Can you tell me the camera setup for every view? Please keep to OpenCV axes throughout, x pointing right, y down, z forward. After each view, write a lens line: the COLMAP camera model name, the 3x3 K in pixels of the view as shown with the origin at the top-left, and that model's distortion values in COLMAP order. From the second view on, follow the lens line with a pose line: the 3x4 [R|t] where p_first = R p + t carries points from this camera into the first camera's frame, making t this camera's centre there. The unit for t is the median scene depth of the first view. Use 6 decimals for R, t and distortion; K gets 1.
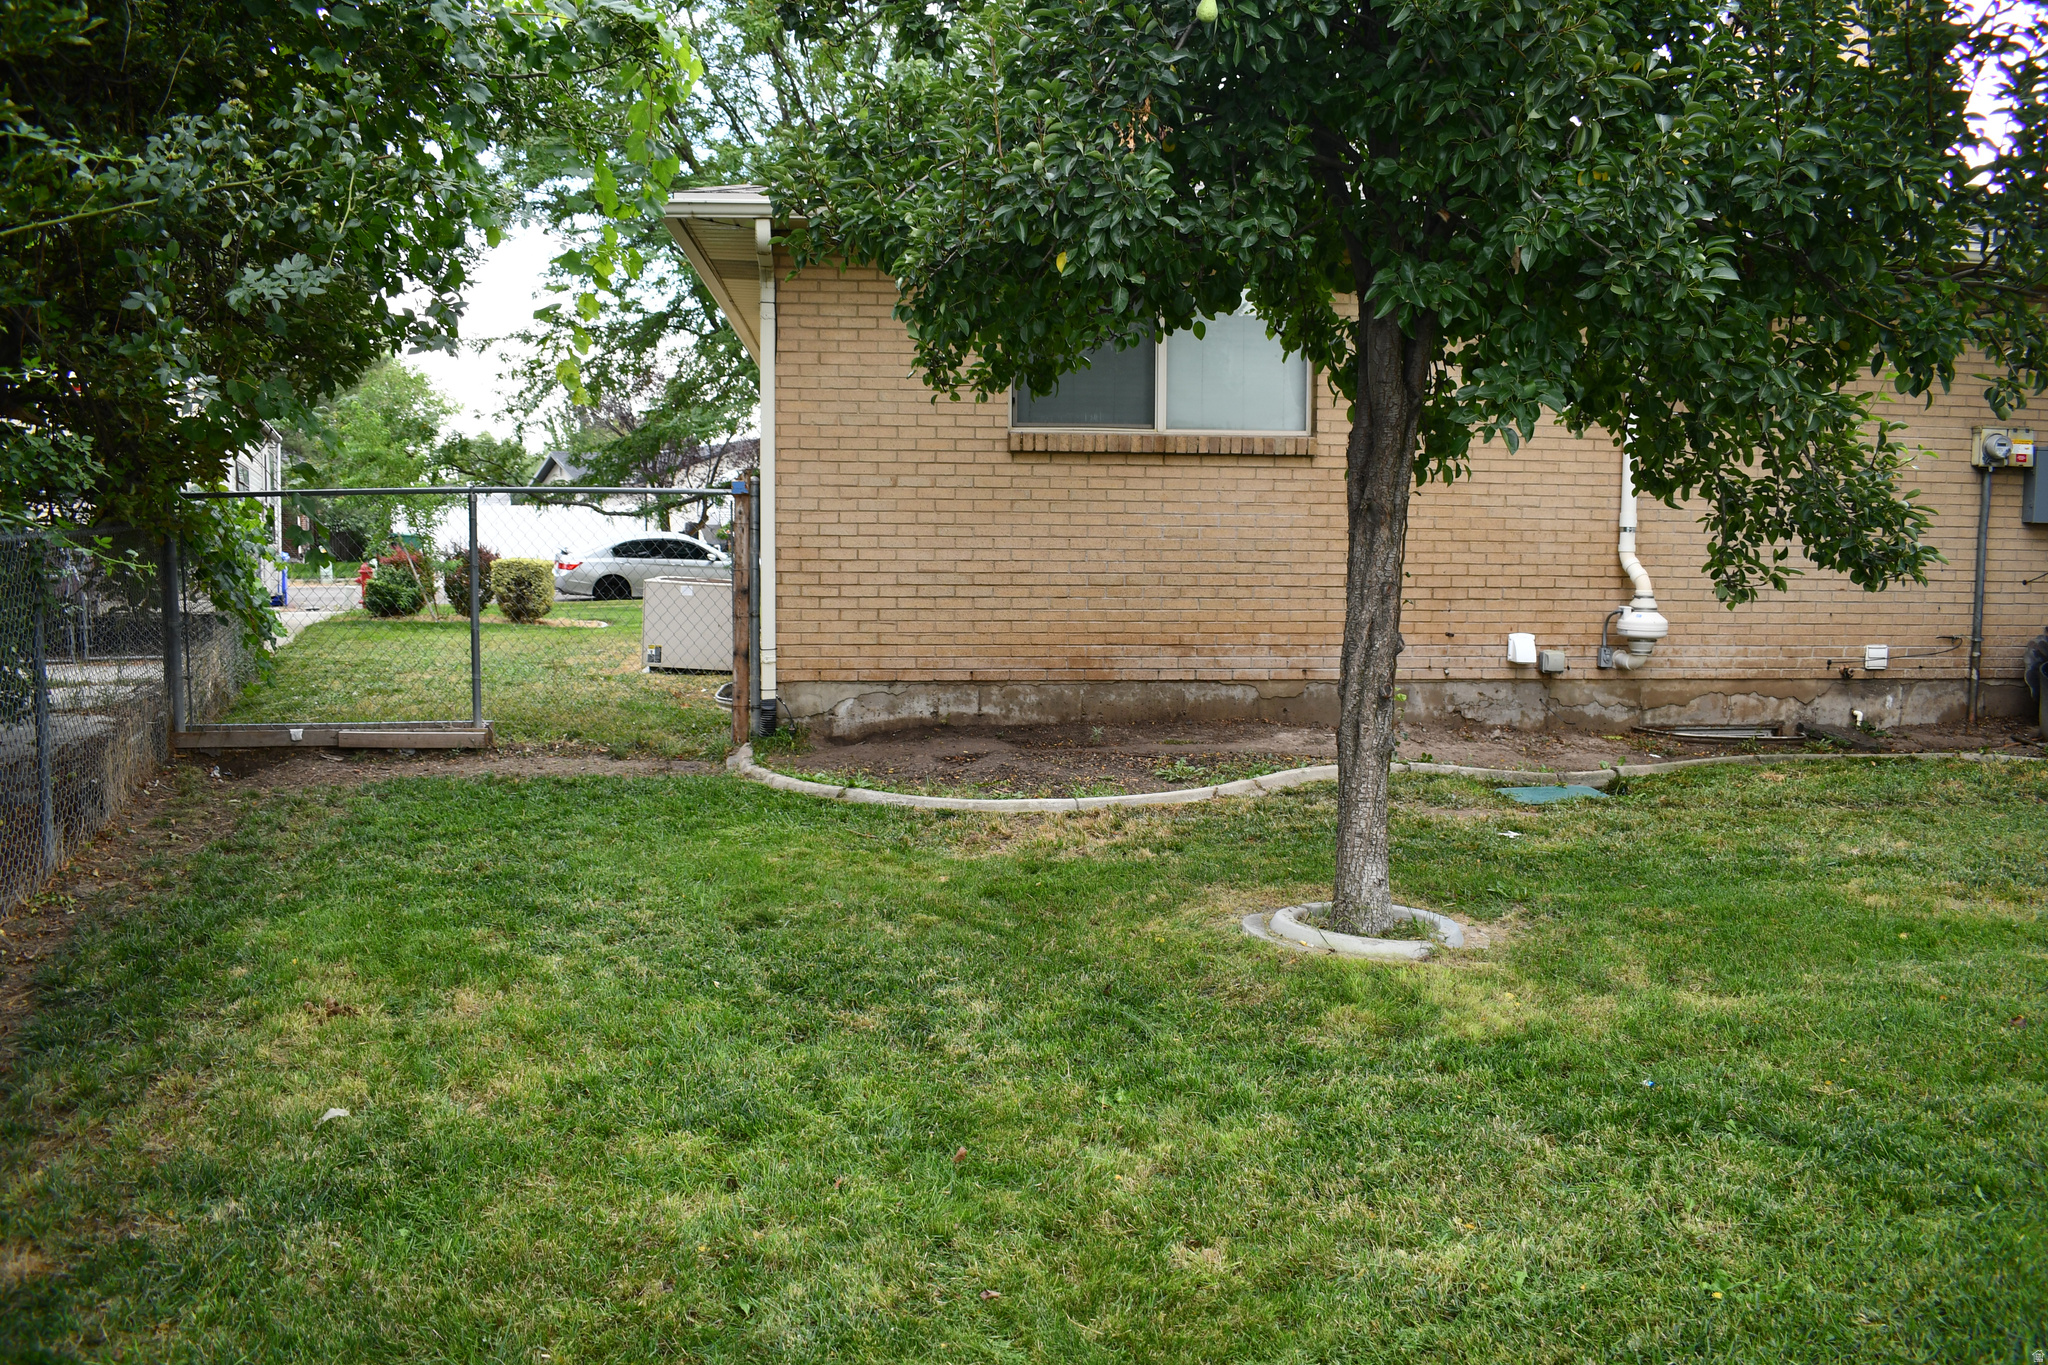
lens RADIAL K [[1594.4, 0, 1021.5], [0, 1594.4, 687.0], [0, 0, 1]] dist [-0.090290, 0.009651]
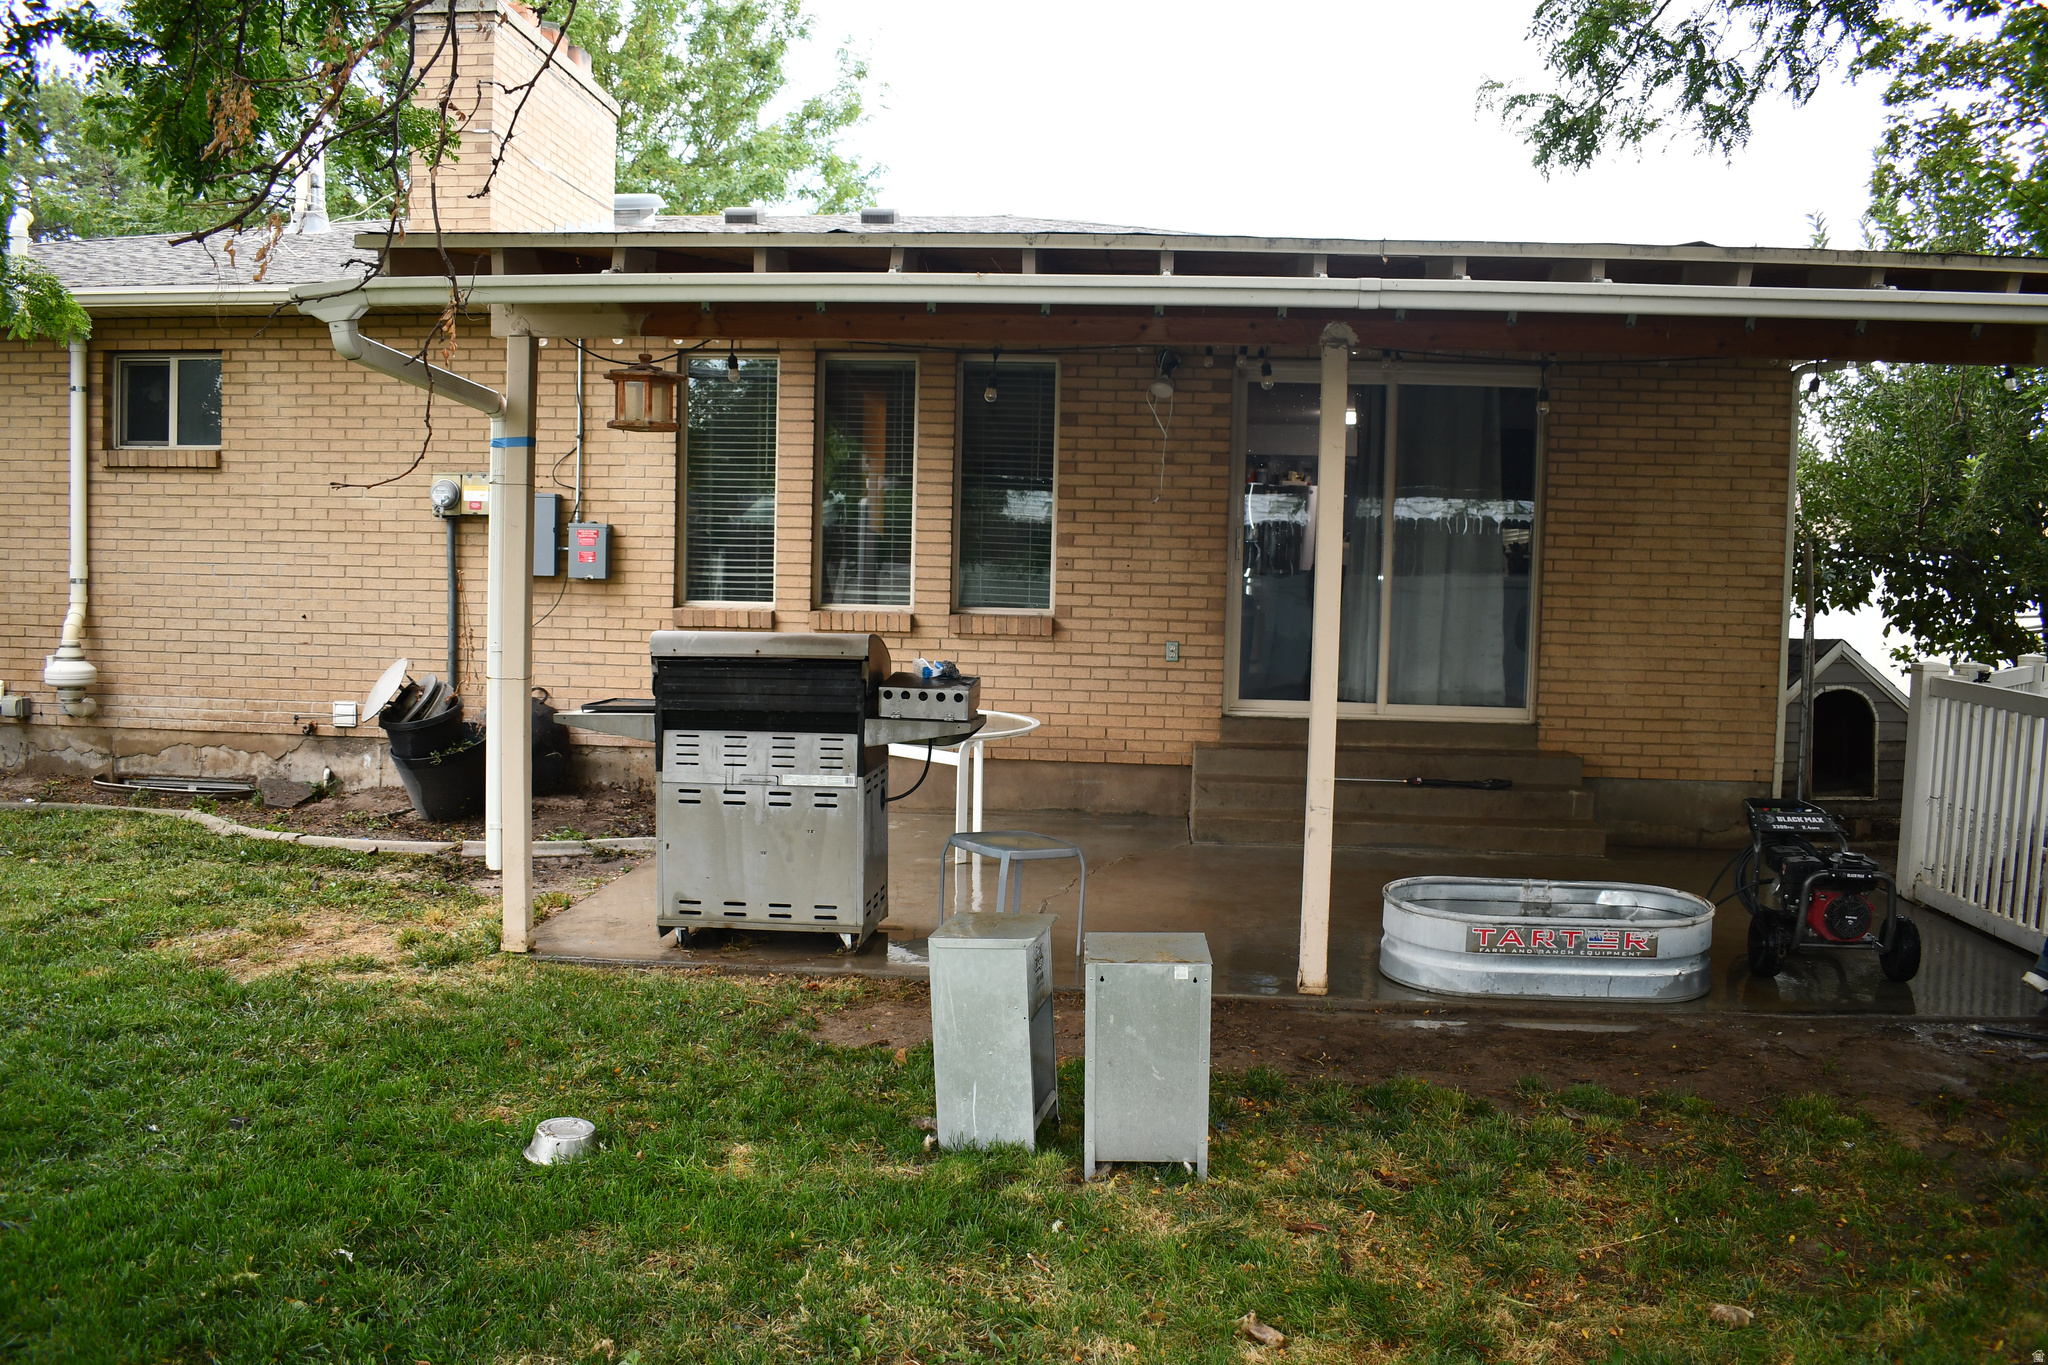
lens RADIAL K [[1594.4, 0, 1024.3], [0, 1594.4, 691.5], [0, 0, 1]] dist [-0.090290, 0.009651]
pose [[0.984639, 0.028481, -0.172262, 2.889489], [-0.035154, 0.998740, -0.035813, -0.033247], [0.171025, 0.041319, 0.984400, 0.287153]]
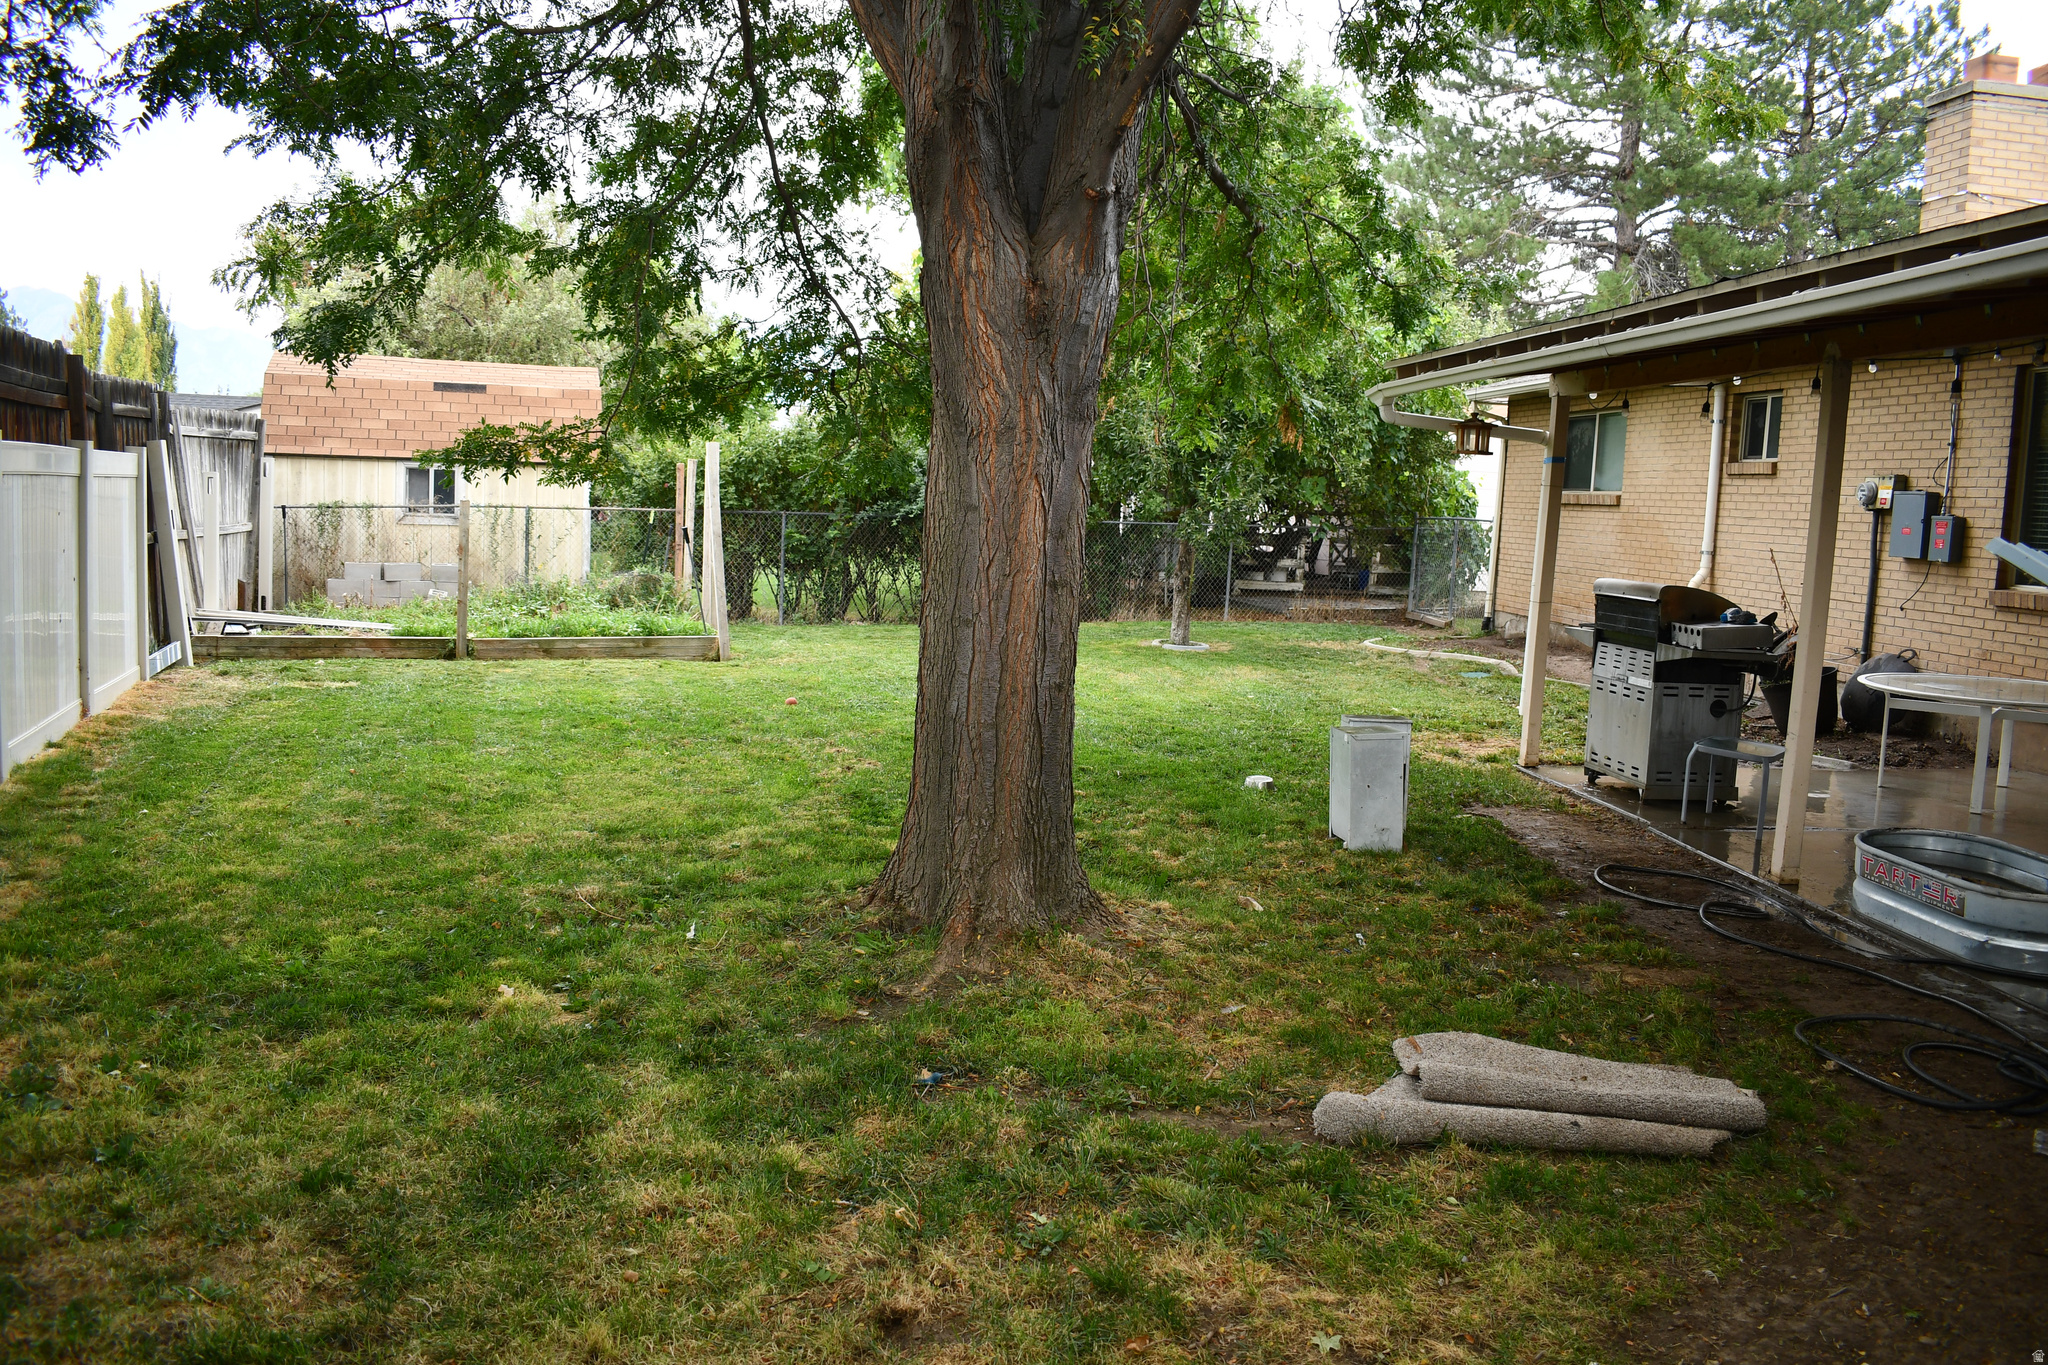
lens RADIAL K [[1594.4, 0, 1023.6], [0, 1594.4, 683.1], [0, 0, 1]] dist [-0.090290, 0.009651]
pose [[-0.009270, 0.110189, -0.993867, 4.687248], [-0.146436, 0.983046, 0.110355, -0.115415], [0.989177, 0.146561, 0.007023, 0.885575]]
